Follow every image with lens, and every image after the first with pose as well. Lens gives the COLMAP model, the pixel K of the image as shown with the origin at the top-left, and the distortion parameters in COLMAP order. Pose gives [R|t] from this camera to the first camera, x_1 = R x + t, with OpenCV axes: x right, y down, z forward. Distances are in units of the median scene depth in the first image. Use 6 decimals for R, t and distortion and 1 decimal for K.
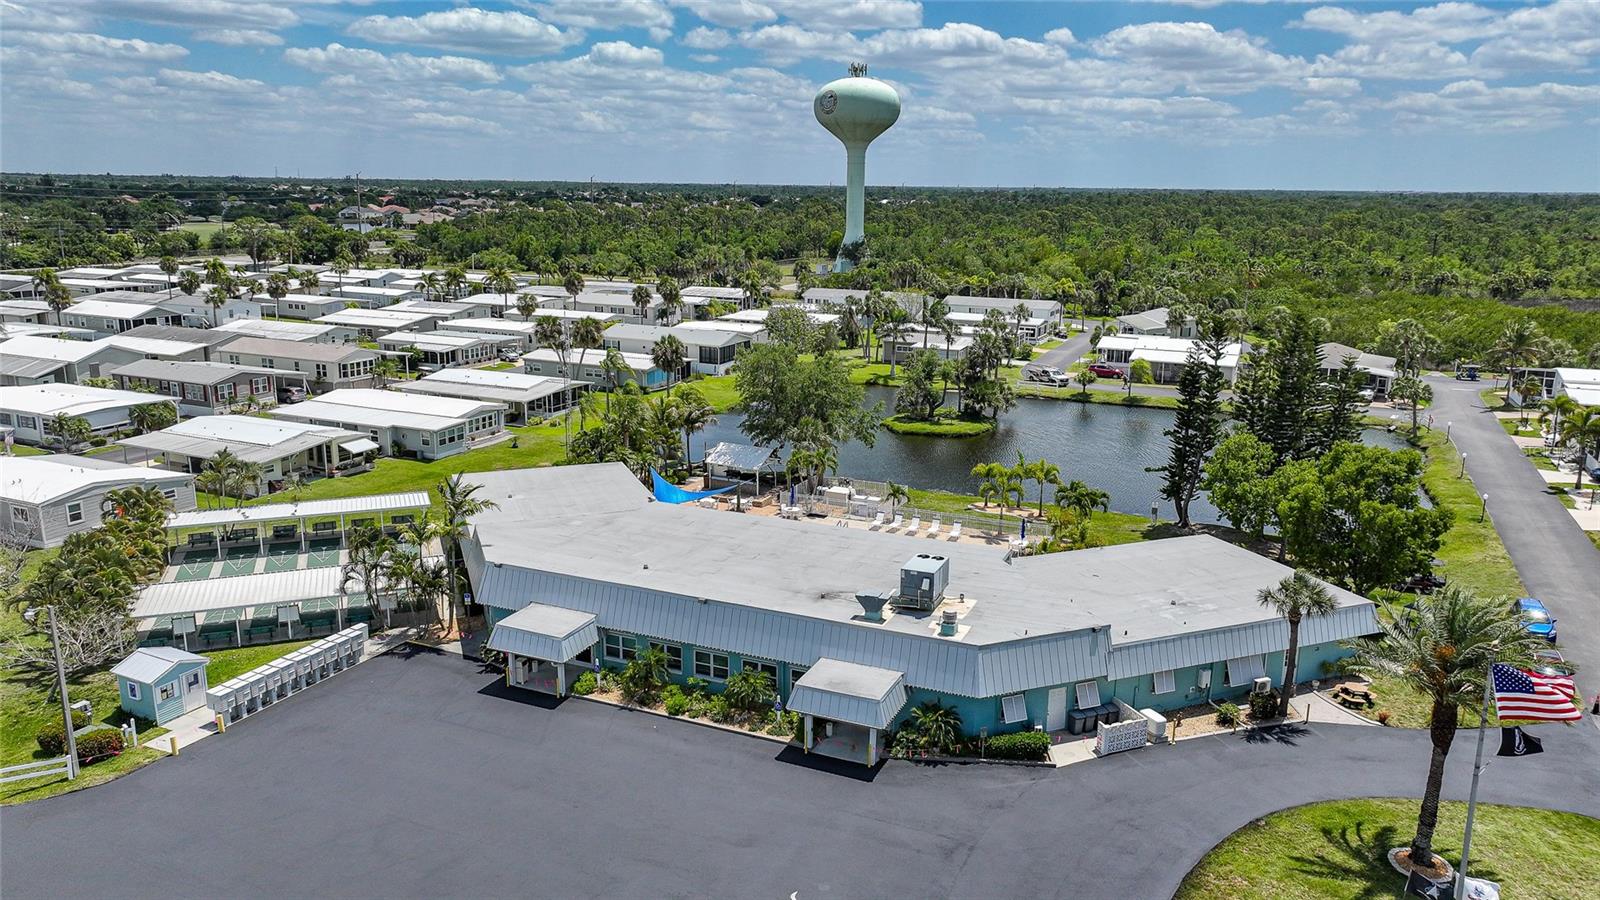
lens RADIAL K [[1114.1, 0, 800.0], [0, 1114.1, 450.0], [0, 0, 1]] dist [-0.000078, 0.001830]
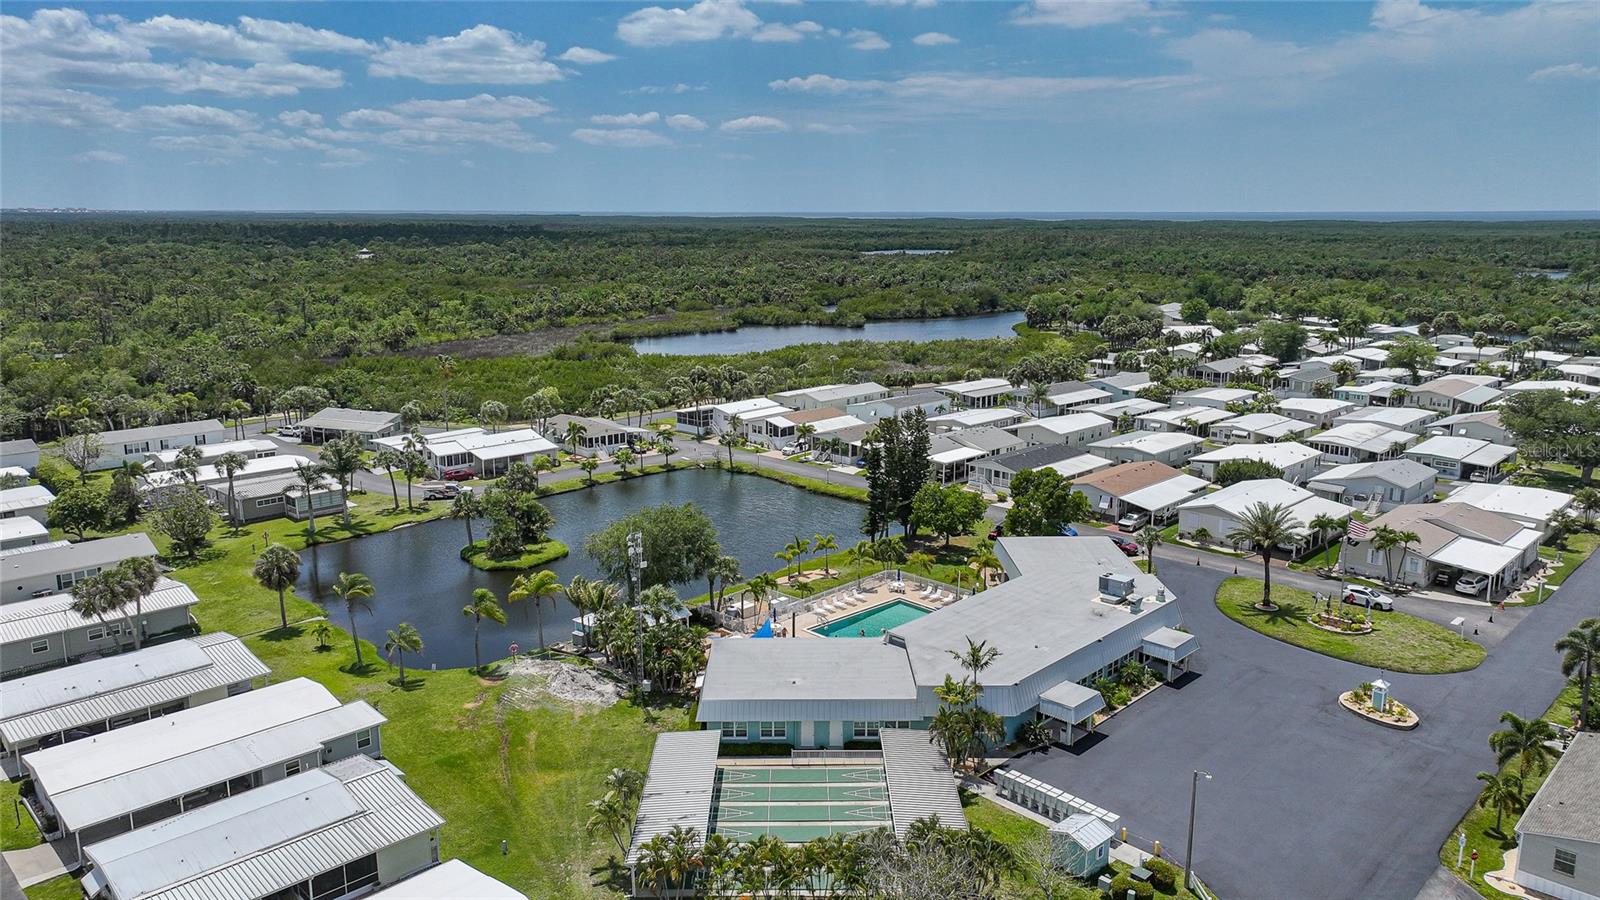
lens RADIAL K [[1093.4, 0, 800.0], [0, 1093.4, 450.0], [0, 0, 1]] dist [0.054032, 0.000544]
pose [[0.357771, -0.207364, 0.910494, -1.579623], [0.215972, 0.966971, 0.135362, -0.442309], [-0.908491, 0.148213, 0.390739, 0.634157]]
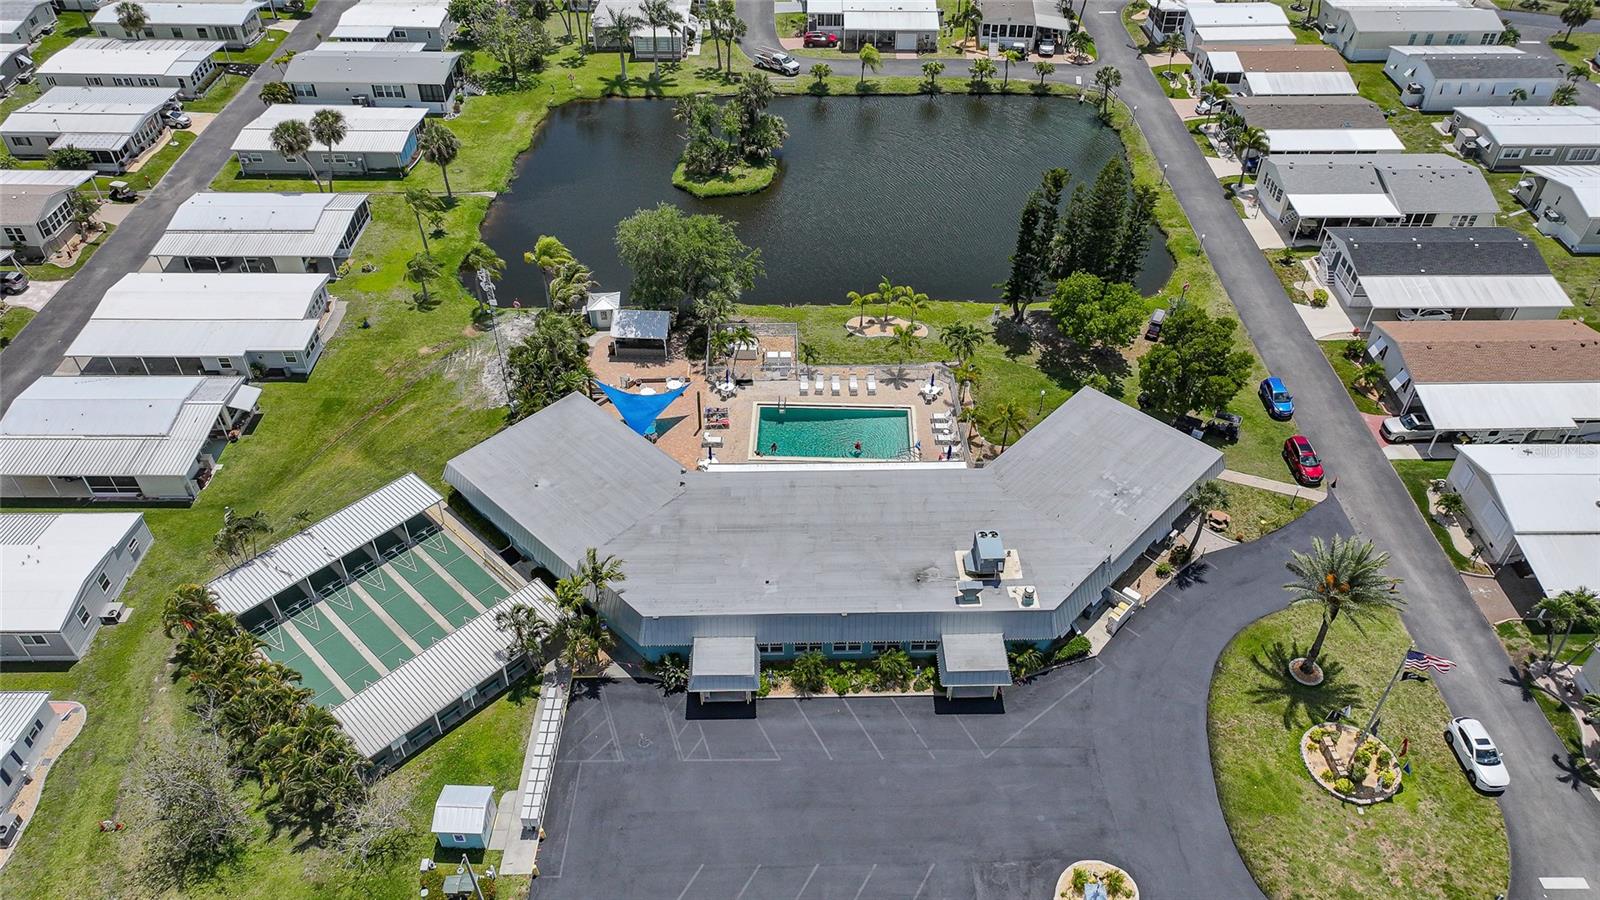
lens RADIAL K [[1114.1, 0, 800.0], [0, 1114.1, 450.0], [0, 0, 1]] dist [-0.000078, 0.001830]
pose [[0.908179, -0.280559, 0.310642, -0.448409], [0.103813, 0.869909, 0.482164, -0.622065], [-0.405505, -0.405642, 0.819158, 0.003498]]
